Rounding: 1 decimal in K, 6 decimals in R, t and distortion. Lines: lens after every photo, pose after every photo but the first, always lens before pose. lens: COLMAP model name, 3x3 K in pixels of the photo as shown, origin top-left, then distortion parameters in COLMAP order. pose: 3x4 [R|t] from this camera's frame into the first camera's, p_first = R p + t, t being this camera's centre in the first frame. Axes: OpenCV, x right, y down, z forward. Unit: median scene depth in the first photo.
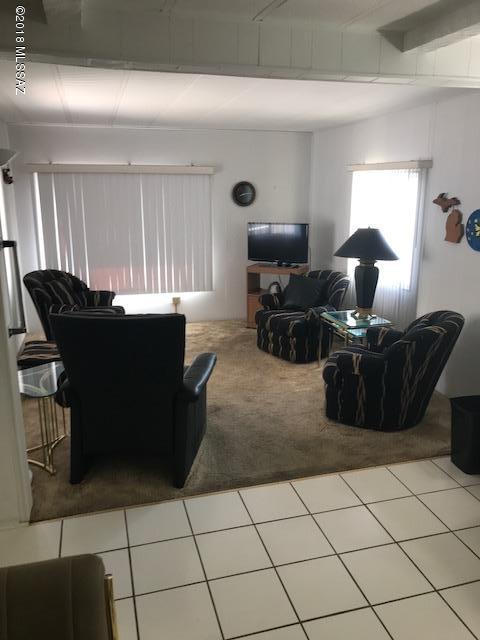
lens RADIAL K [[537.1, 0, 240.3], [0, 537.1, 321.1], [0, 0, 1]] dist [0.039781, -0.014742]
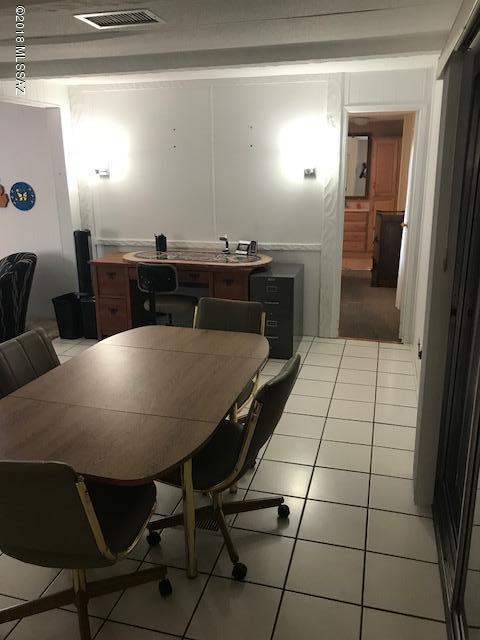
lens RADIAL K [[537.1, 0, 240.3], [0, 537.1, 320.3], [0, 0, 1]] dist [0.039781, -0.014742]
pose [[0.516156, -0.243670, 0.821102, -0.559946], [0.236402, 0.961967, 0.136868, 0.100100], [-0.823224, 0.123465, 0.554129, -0.287697]]
